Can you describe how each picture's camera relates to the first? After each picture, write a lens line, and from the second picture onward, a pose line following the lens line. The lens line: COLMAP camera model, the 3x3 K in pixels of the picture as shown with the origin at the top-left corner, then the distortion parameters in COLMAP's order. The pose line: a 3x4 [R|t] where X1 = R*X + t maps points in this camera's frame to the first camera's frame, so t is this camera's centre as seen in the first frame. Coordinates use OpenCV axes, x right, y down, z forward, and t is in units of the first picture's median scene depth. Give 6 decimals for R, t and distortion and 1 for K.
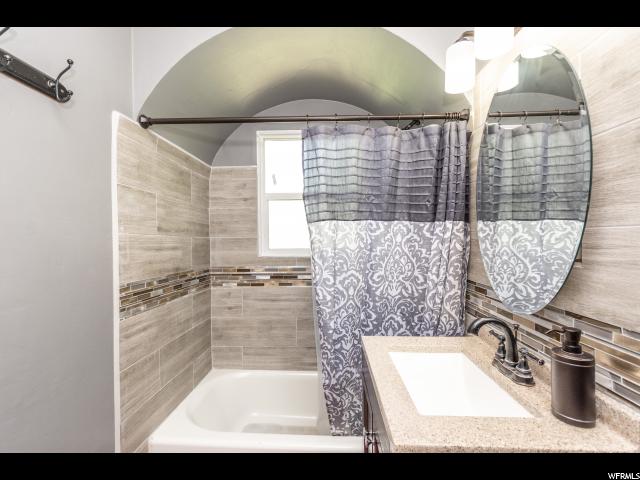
lens RADIAL K [[289.3, 0, 318.7], [0, 289.3, 241.3], [0, 0, 1]] dist [-0.002832, 0.000043]
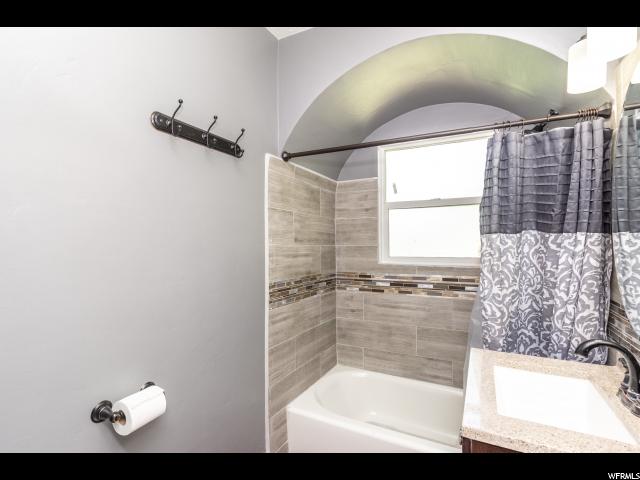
lens RADIAL K [[304.8, 0, 319.7], [0, 304.8, 242.3], [0, 0, 1]] dist [-0.000027, 0.002001]
pose [[0.910563, 0.001888, -0.413365, 0.099798], [-0.006445, 0.999933, -0.009631, -0.024161], [0.413319, 0.011434, 0.910514, -0.177083]]
